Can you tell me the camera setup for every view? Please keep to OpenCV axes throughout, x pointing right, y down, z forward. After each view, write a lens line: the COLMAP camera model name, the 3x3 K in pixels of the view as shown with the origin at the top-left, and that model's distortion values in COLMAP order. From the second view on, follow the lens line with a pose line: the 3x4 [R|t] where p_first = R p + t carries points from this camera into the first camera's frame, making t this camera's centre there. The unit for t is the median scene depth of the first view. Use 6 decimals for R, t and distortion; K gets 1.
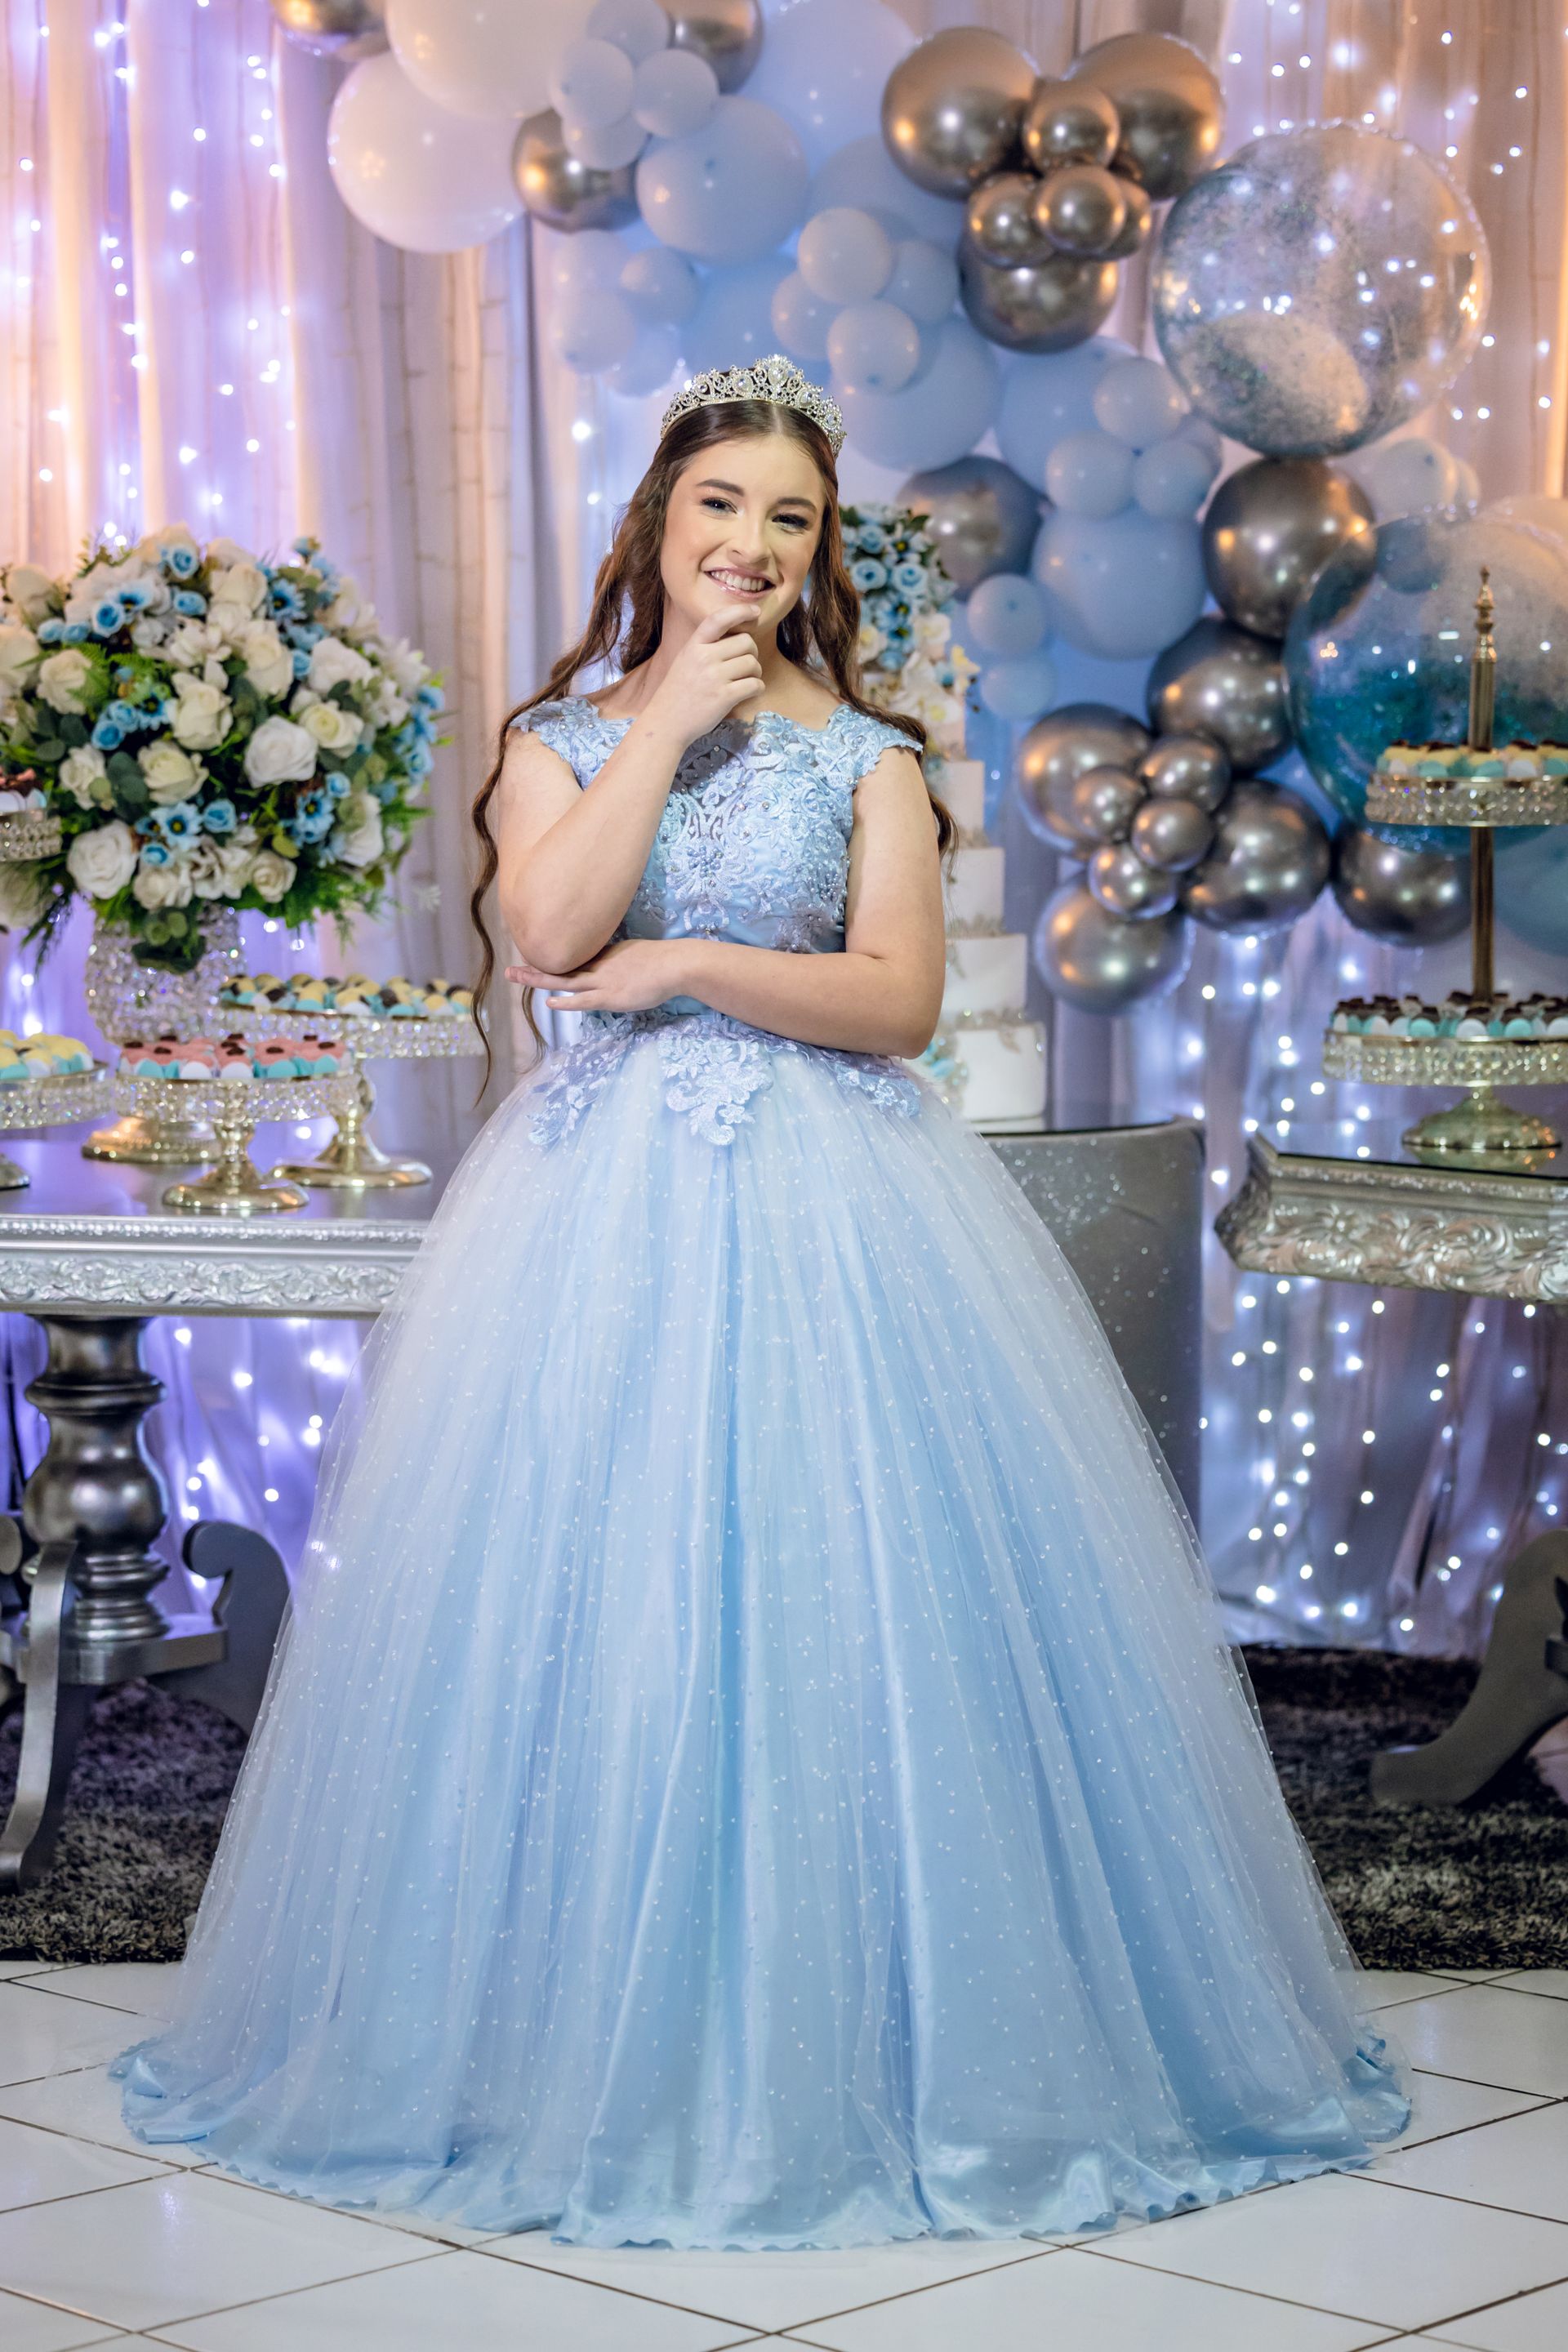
lens RADIAL K [[5576.2, 0, 794.2], [0, 5576.2, 1167.1], [0, 0, 1]] dist [-0.019924, 0.000000]
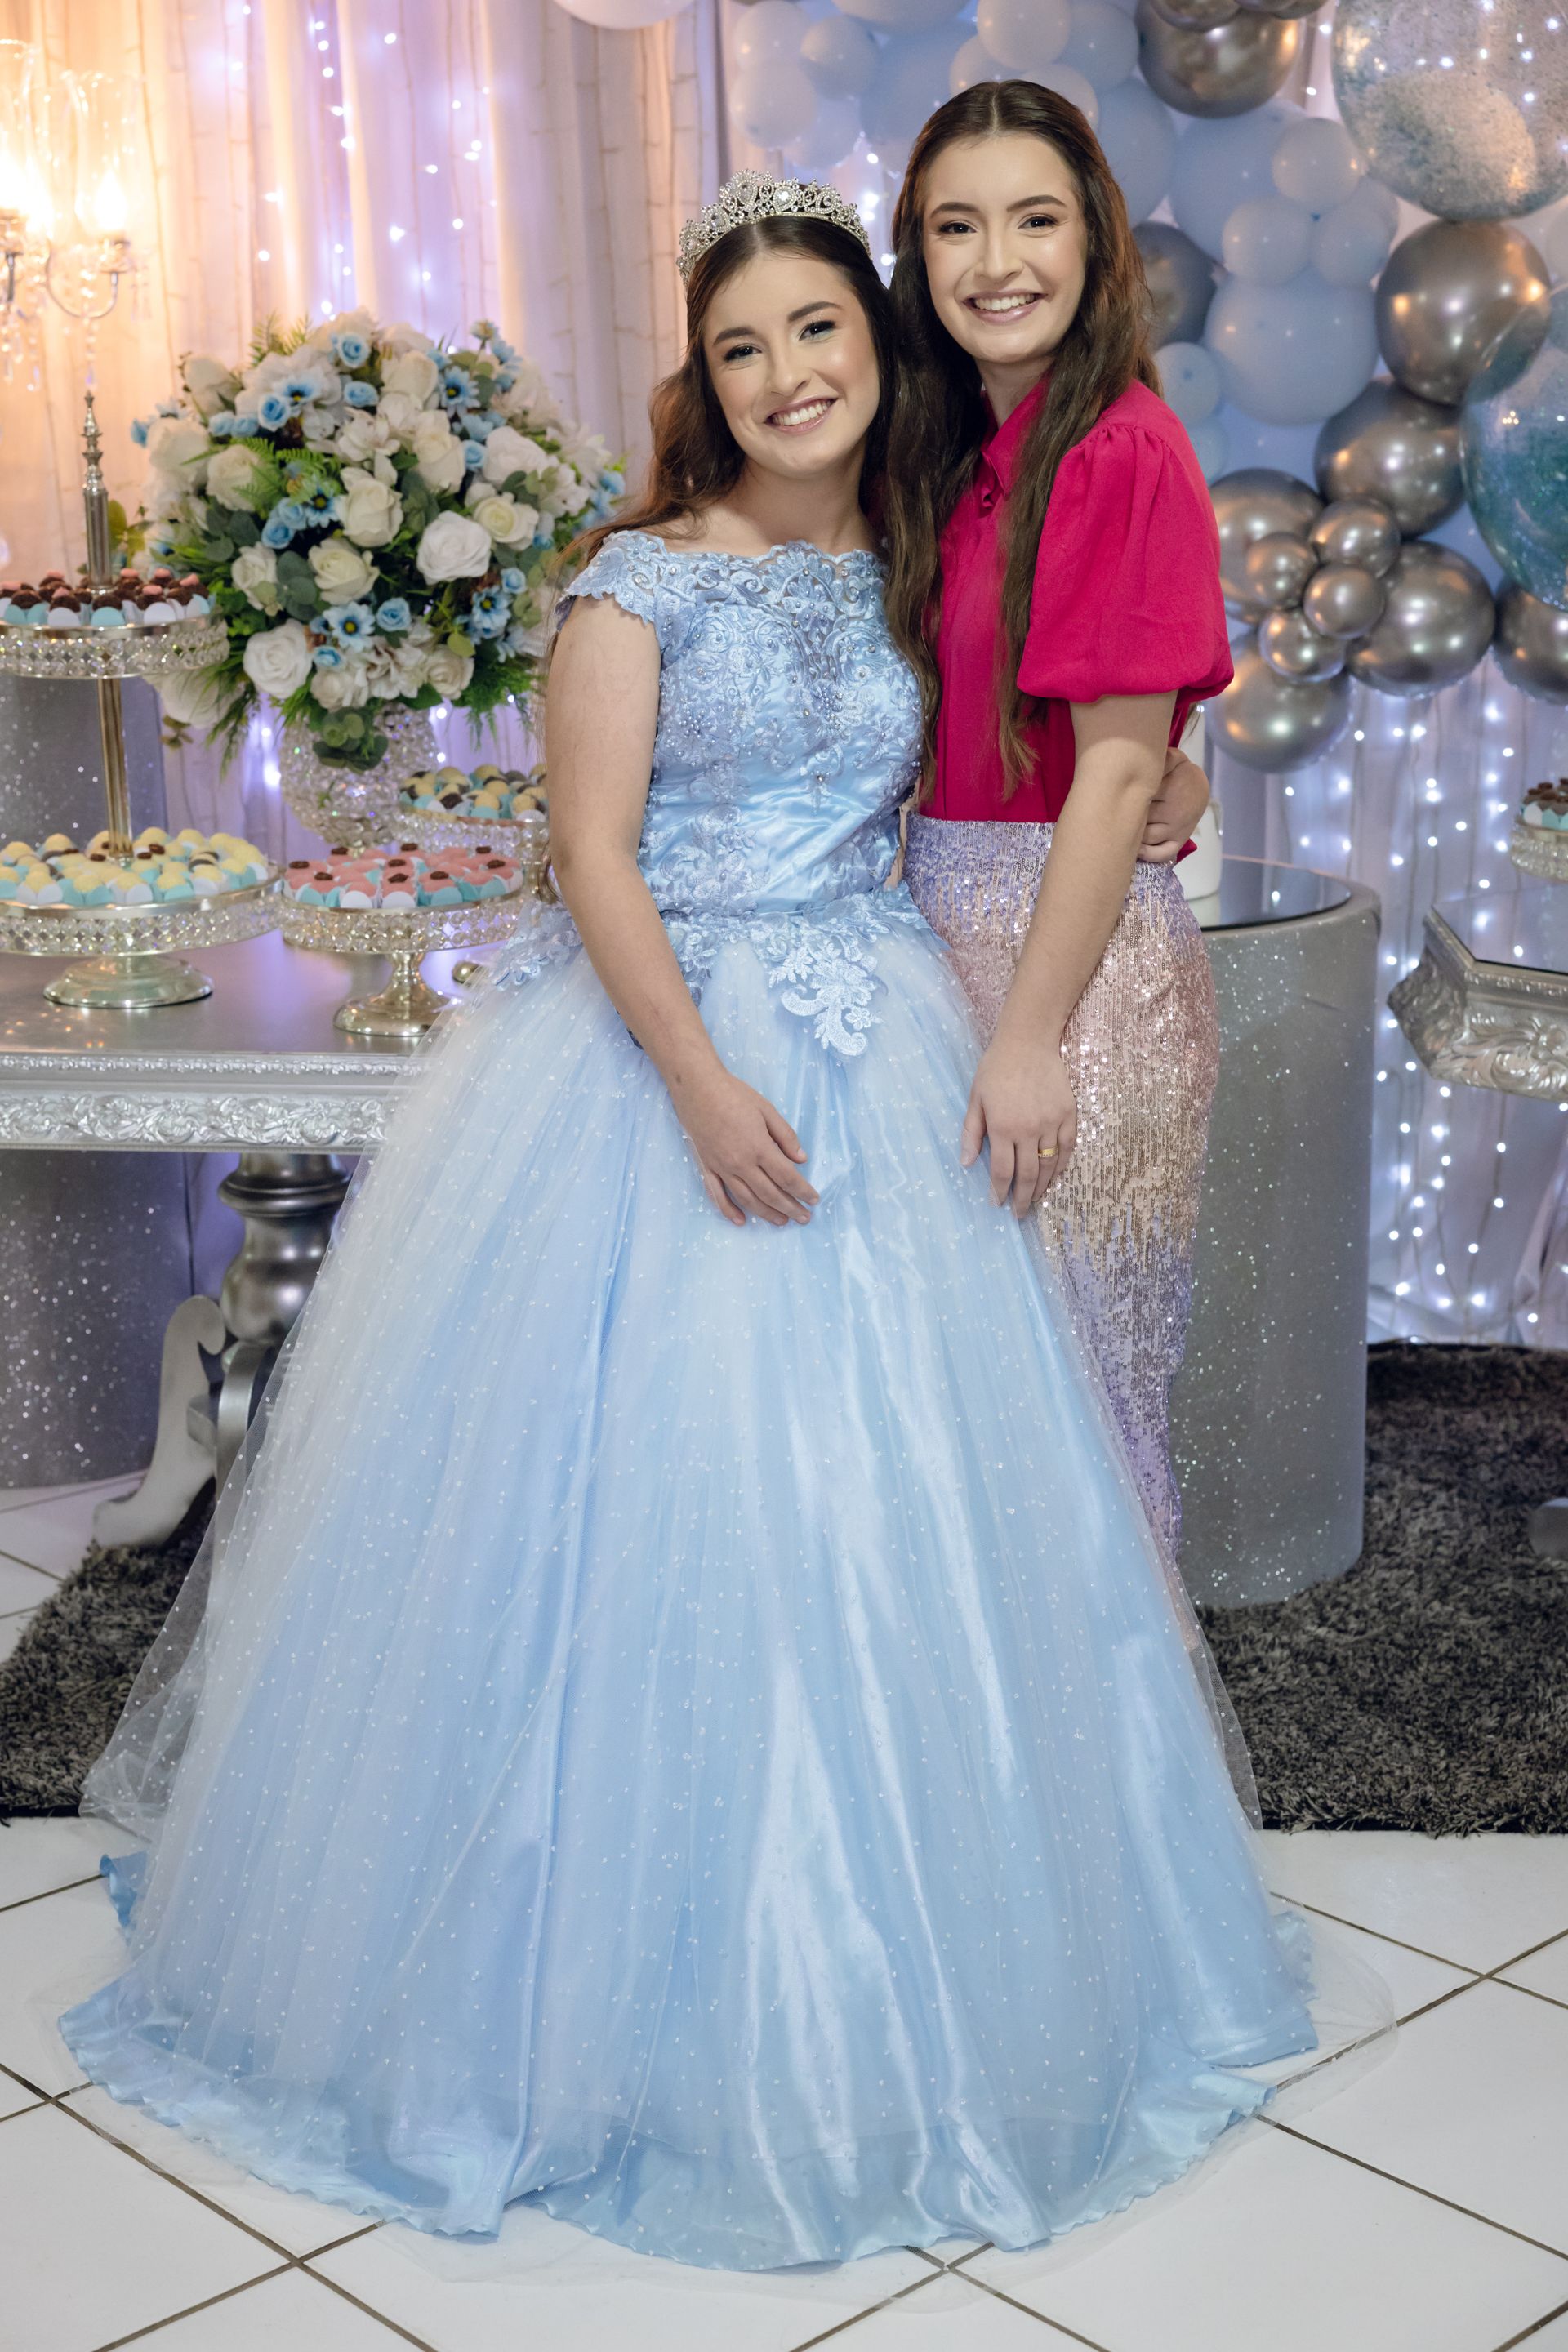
lens RADIAL K [[3419.1, 0, 759.2], [0, 3419.1, 1158.5], [0, 0, 1]] dist [0.014758, 0.000000]
pose [[0.998446, -0.001177, -0.055713, -0.004710], [0.009168, 0.989622, 0.143399, -0.053632], [0.054966, -0.143687, 0.988095, 0.388248]]
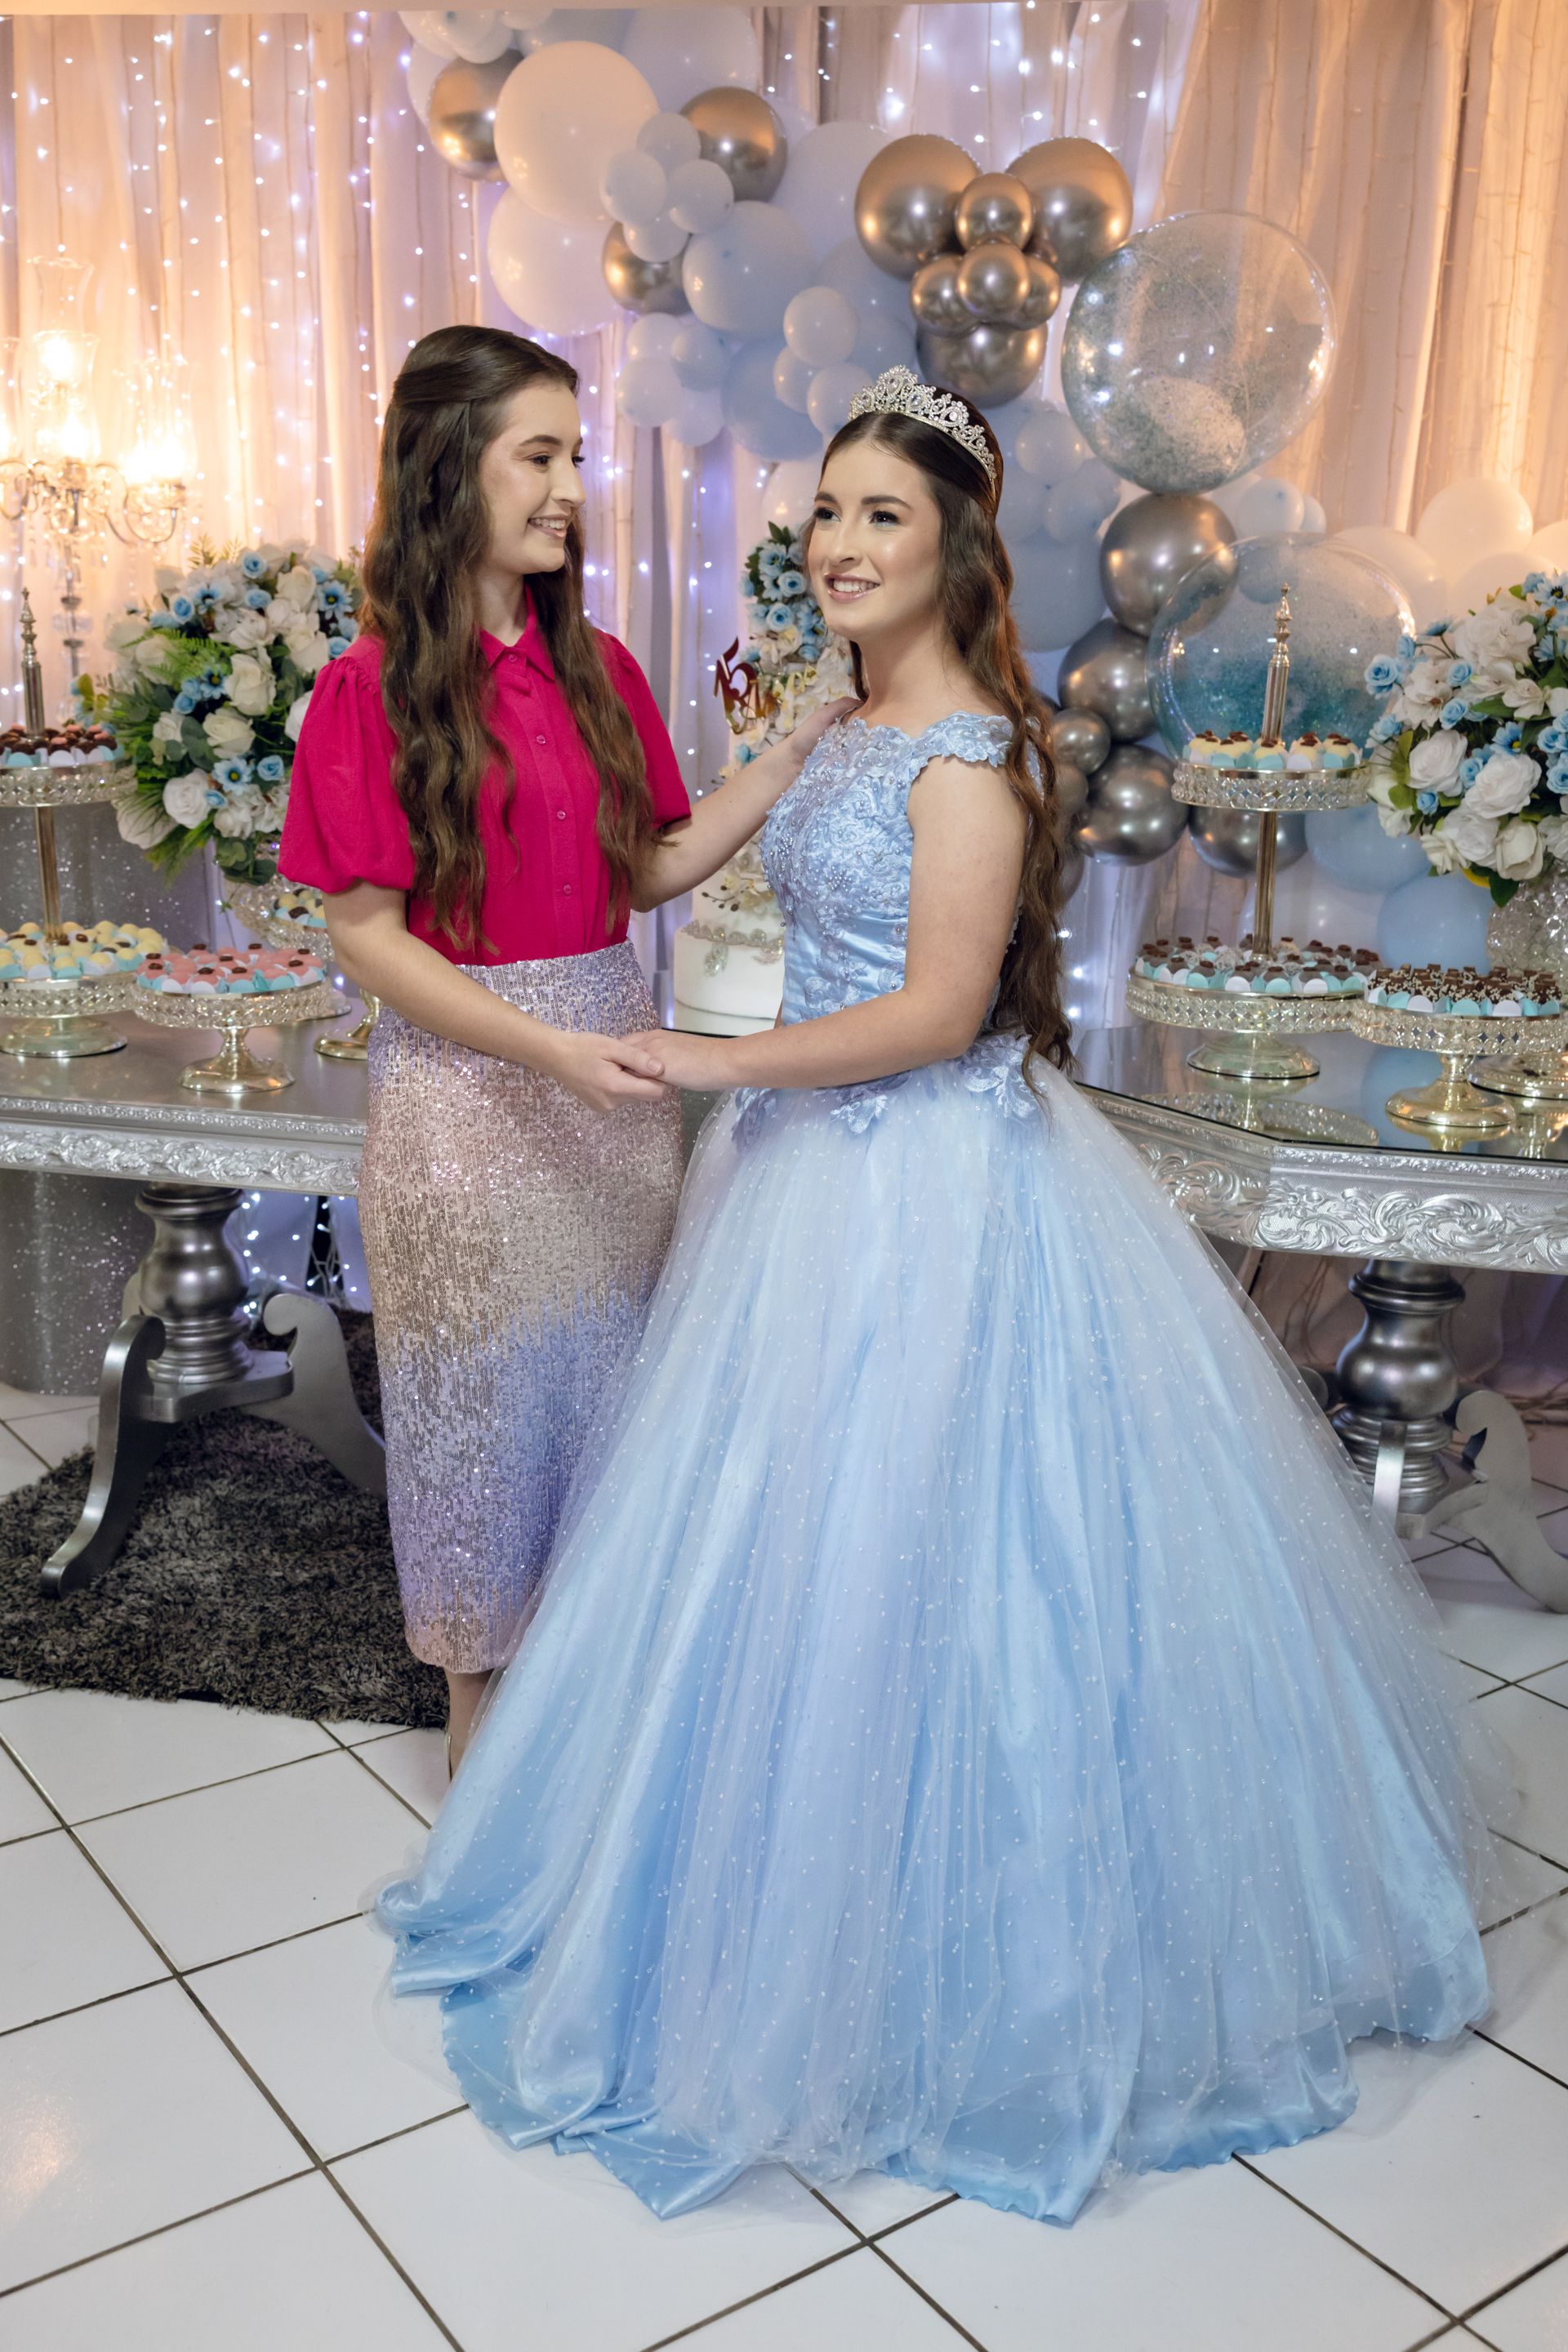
lens RADIAL K [[2220.5, 0, 781.4], [0, 2220.5, 1177.6], [0, 0, 1]] dist [0.003437, 0.000000]
pose [[0.982222, 0.062336, -0.177071, 0.109907], [-0.033394, 0.986233, 0.161953, -0.056362], [0.184728, -0.153161, 0.970782, 0.503828]]
